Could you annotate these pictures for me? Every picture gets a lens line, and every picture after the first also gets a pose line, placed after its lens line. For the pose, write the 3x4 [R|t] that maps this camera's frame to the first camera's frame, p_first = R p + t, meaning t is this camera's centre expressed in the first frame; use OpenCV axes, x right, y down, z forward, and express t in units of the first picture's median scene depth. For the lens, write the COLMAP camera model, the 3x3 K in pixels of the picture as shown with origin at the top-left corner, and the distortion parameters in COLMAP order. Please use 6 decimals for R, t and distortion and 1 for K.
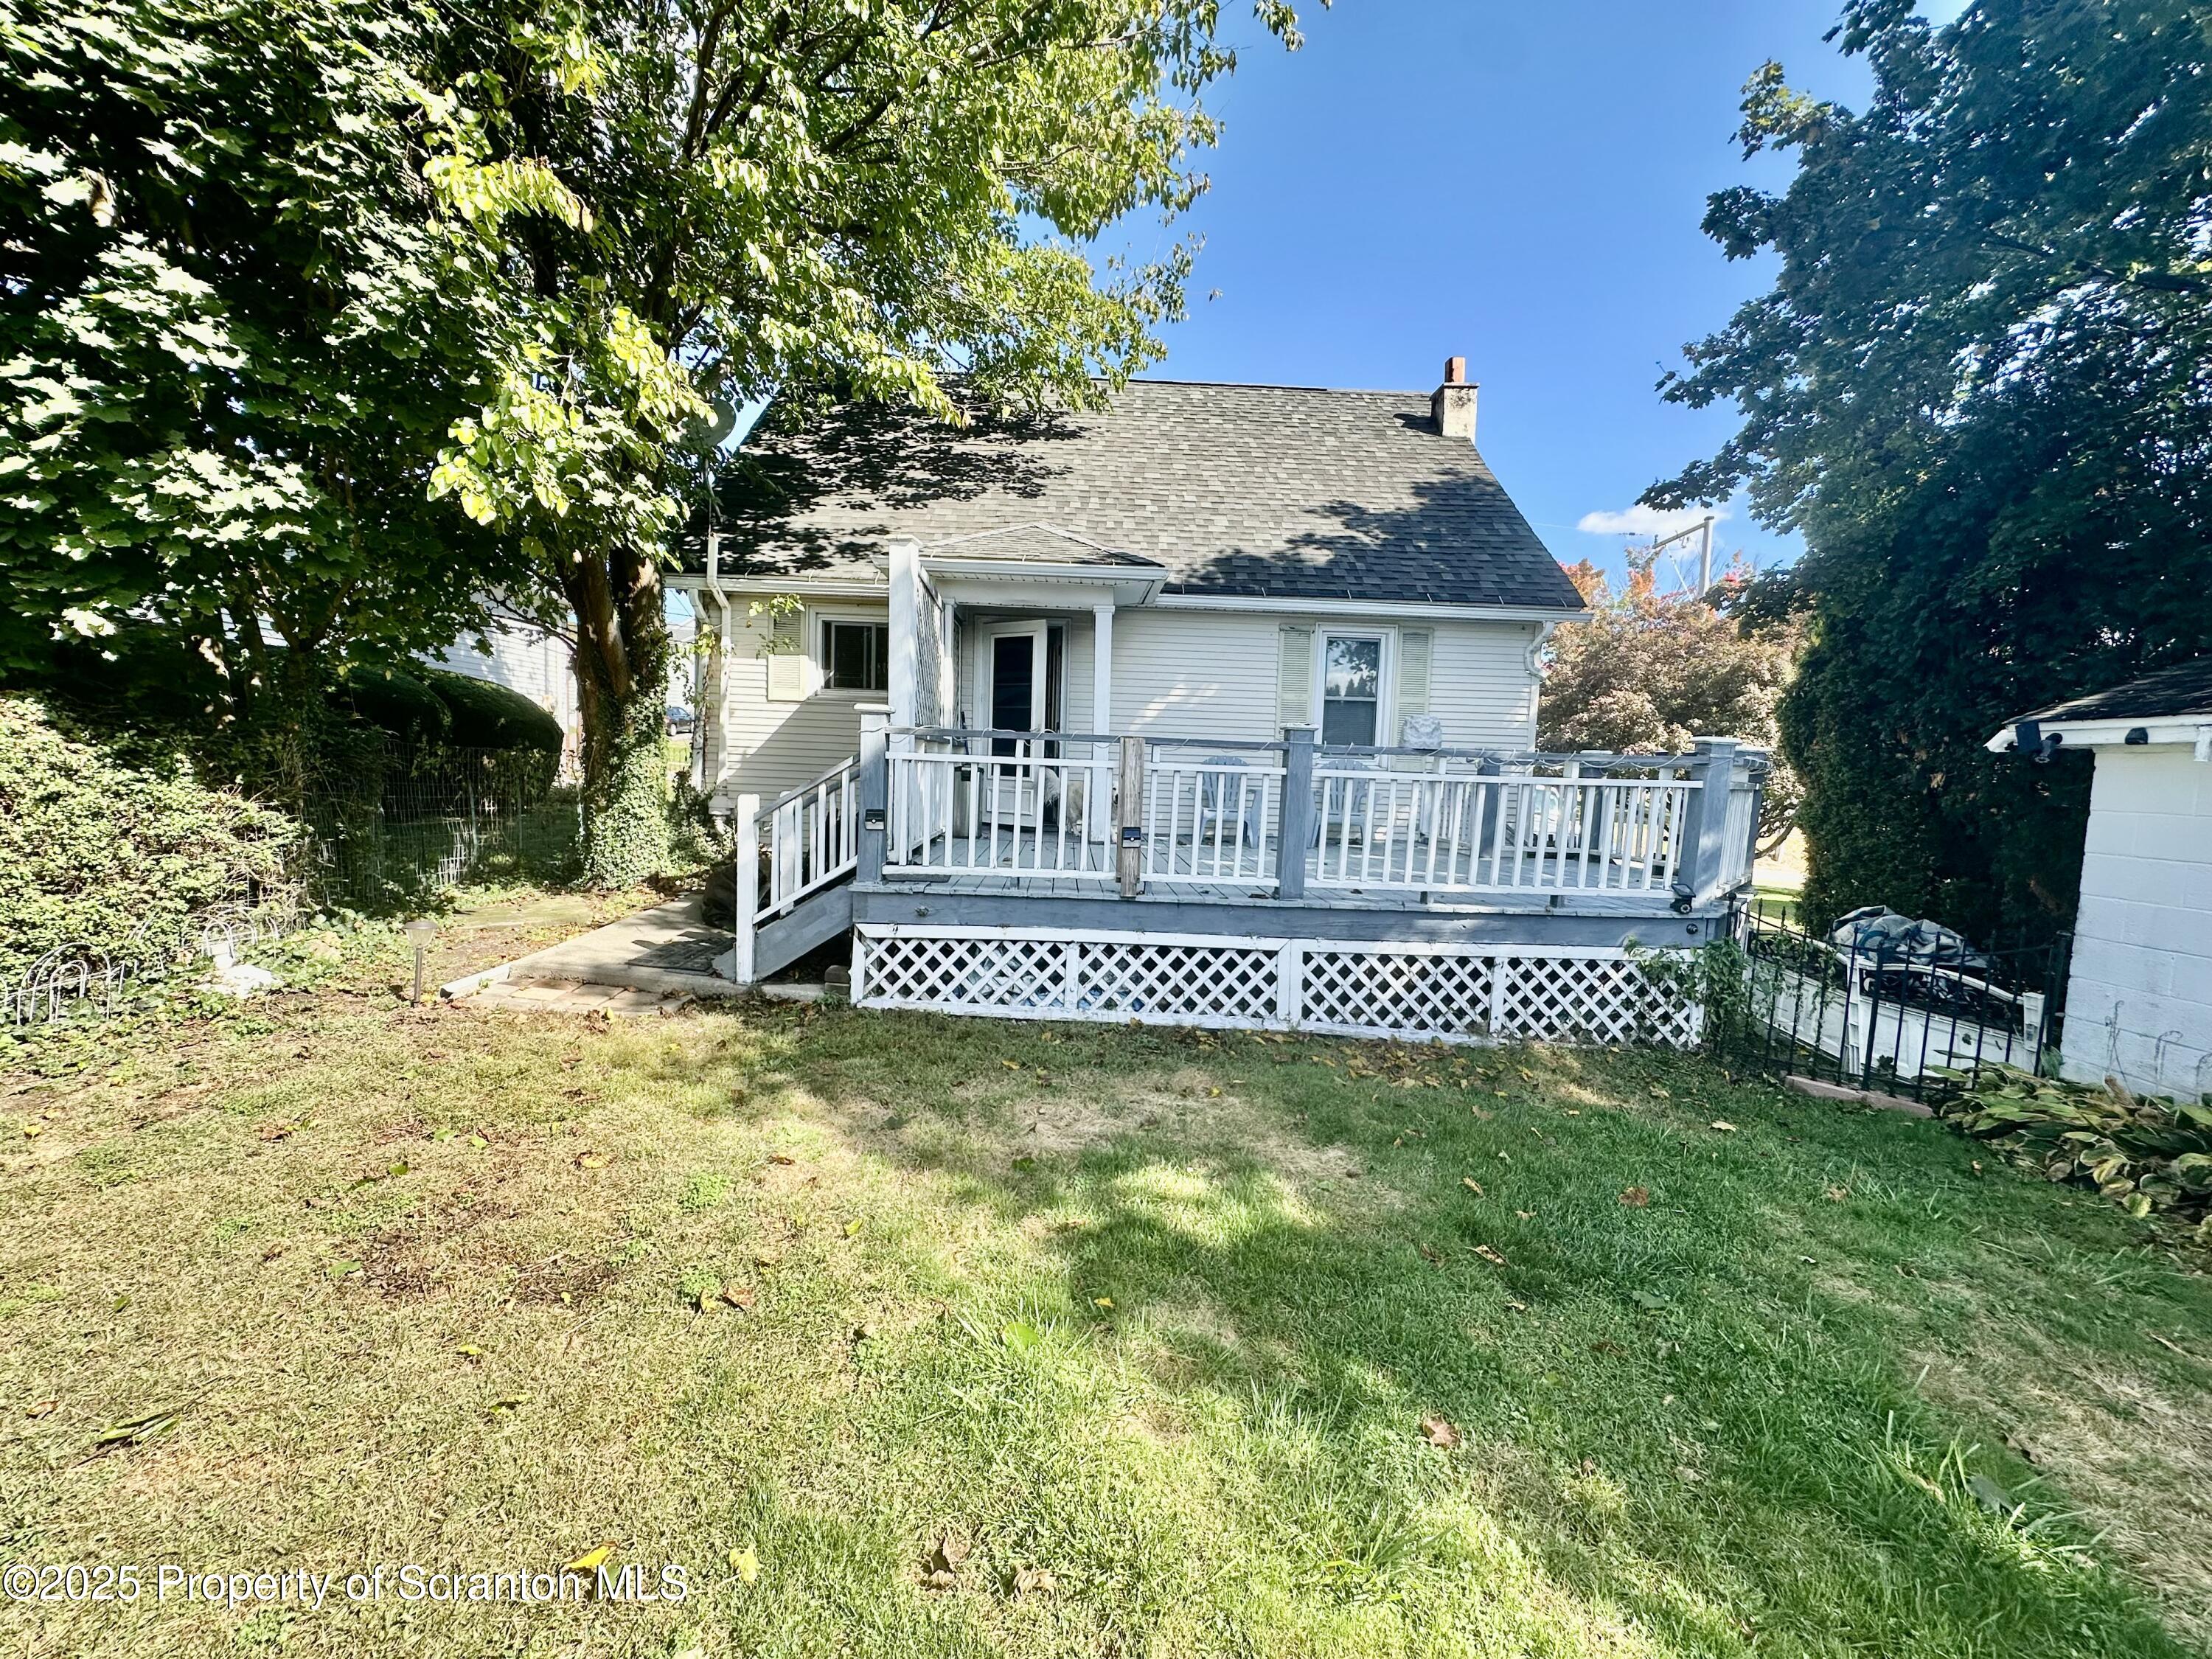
lens RADIAL K [[883.3, 0, 1101.7], [0, 883.3, 828.1], [0, 0, 1]] dist [-0.006036, 0.001340]
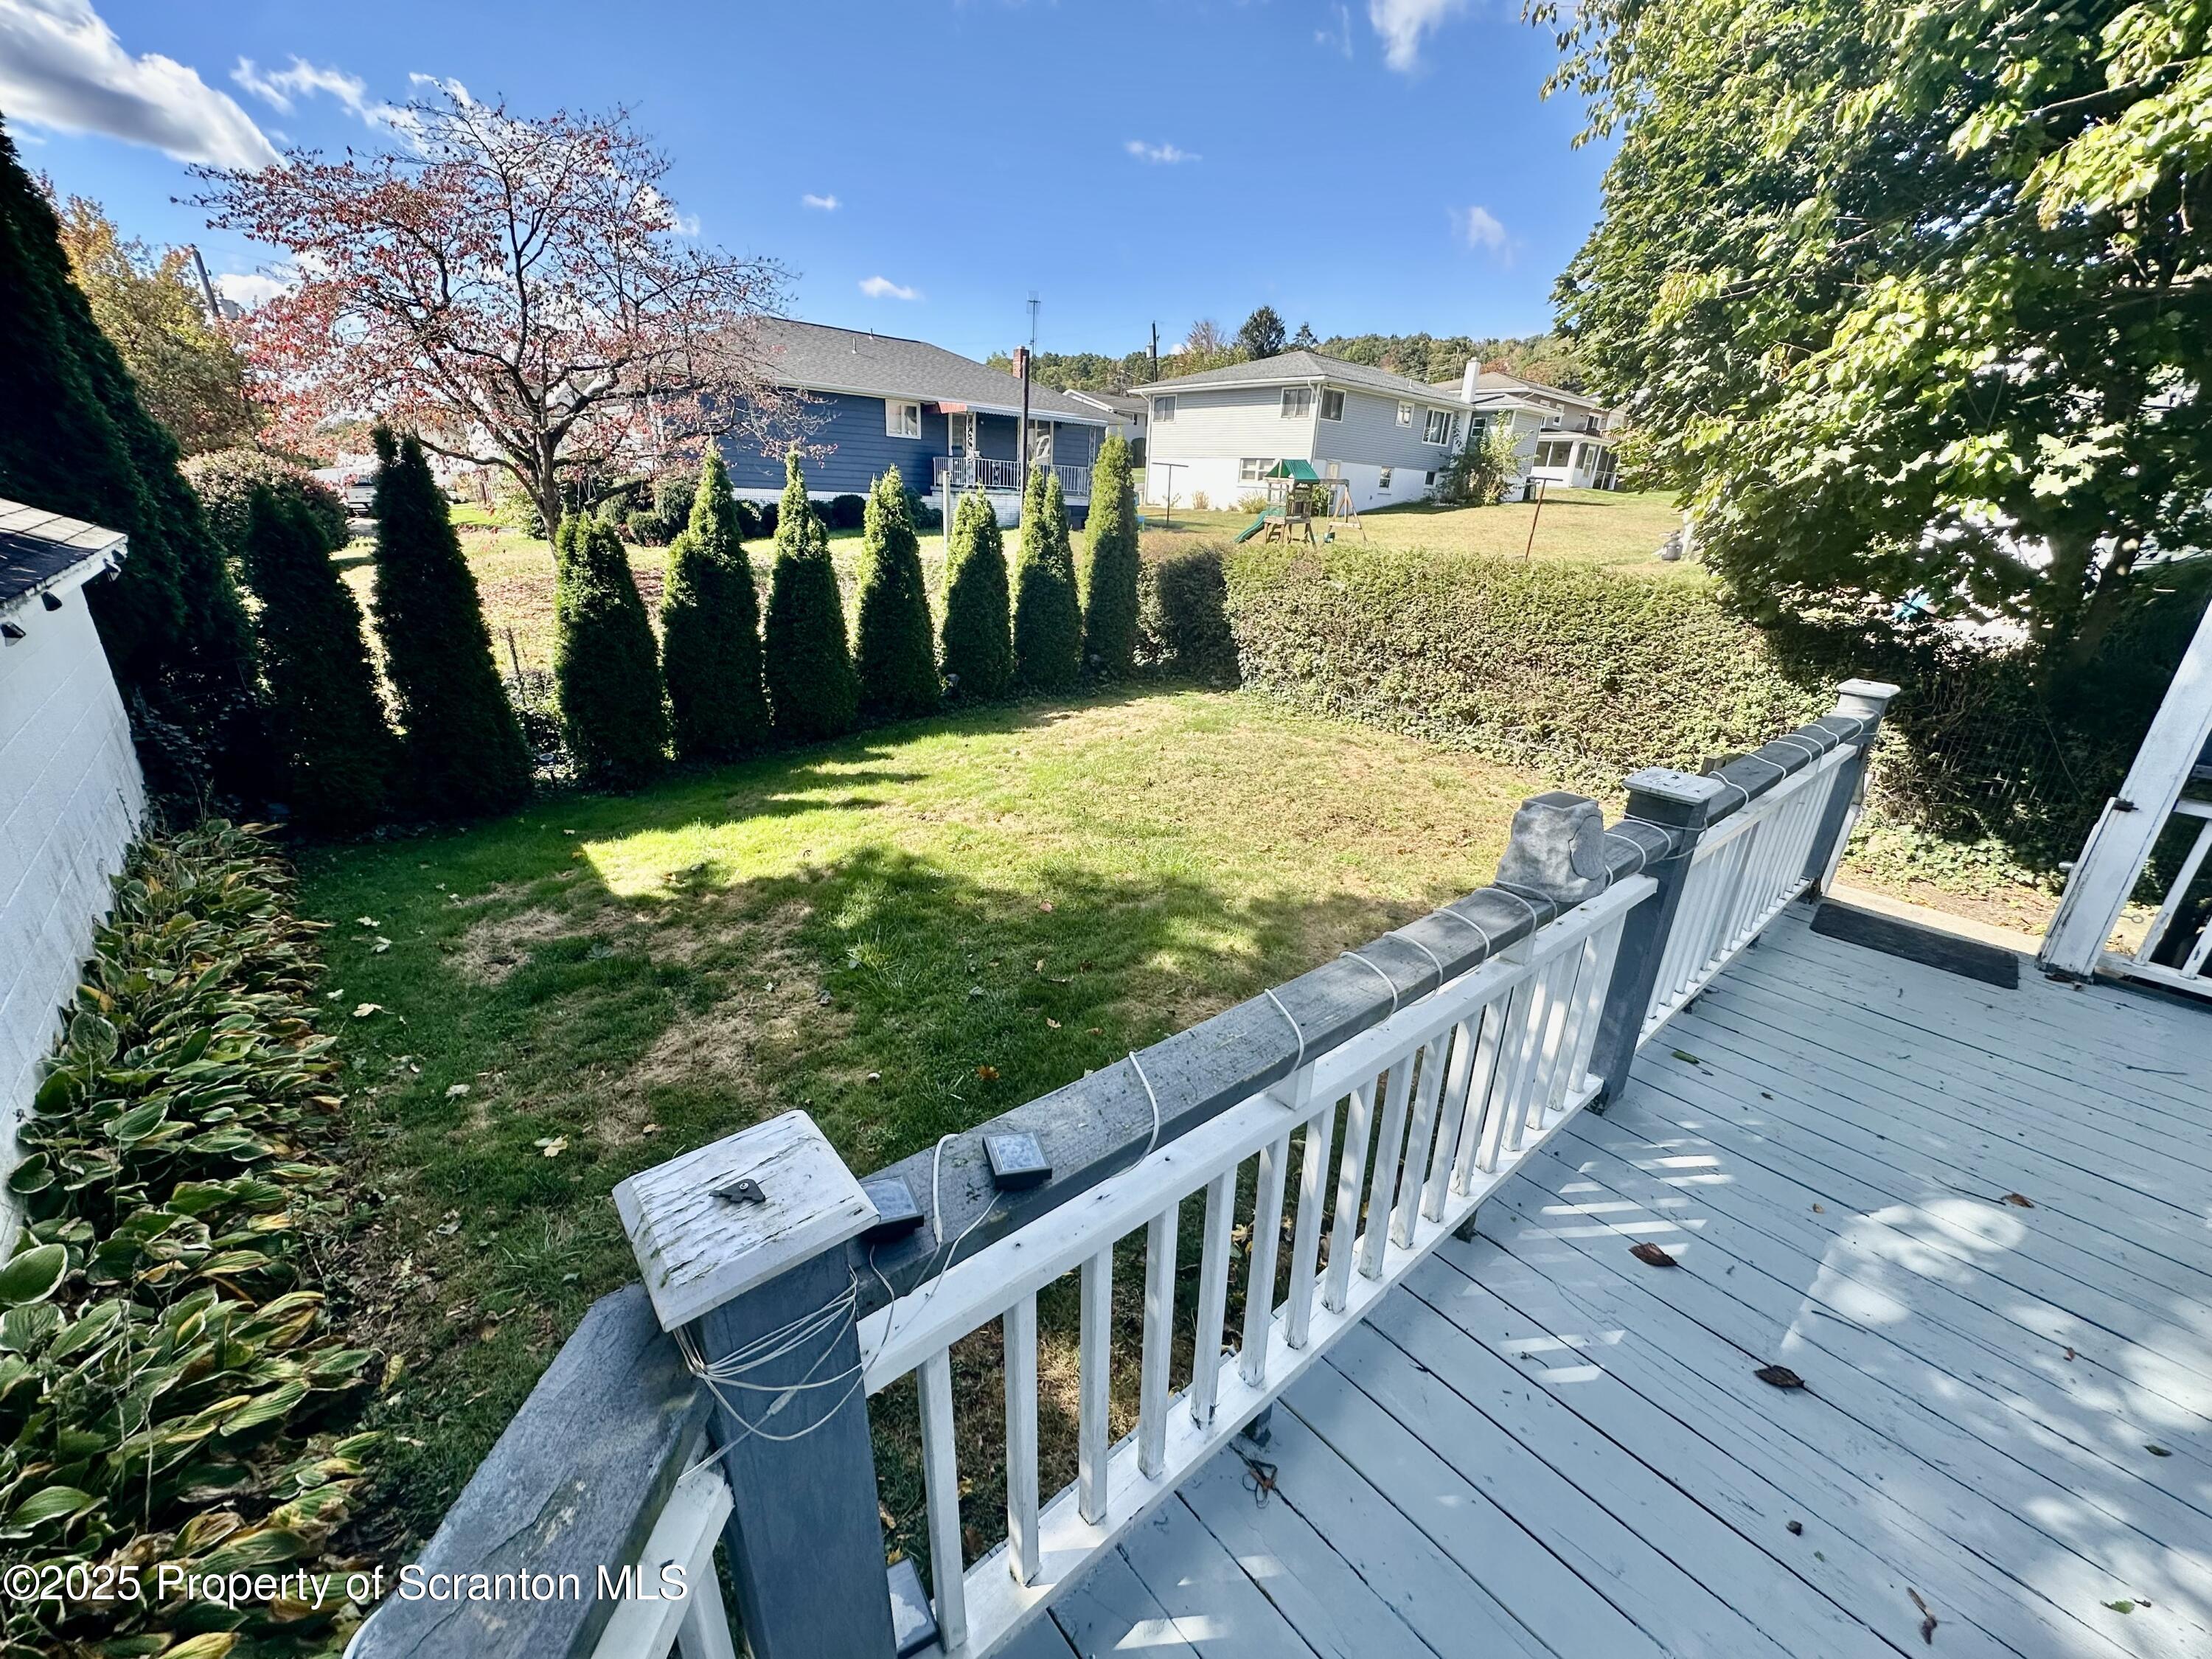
lens RADIAL K [[883.3, 0, 1101.7], [0, 883.3, 828.1], [0, 0, 1]] dist [-0.006036, 0.001340]
pose [[-0.776712, 0.160469, -0.609071, 0.755546], [-0.128330, 0.906400, 0.402456, -0.256050], [0.616644, 0.390754, -0.683419, 1.161048]]
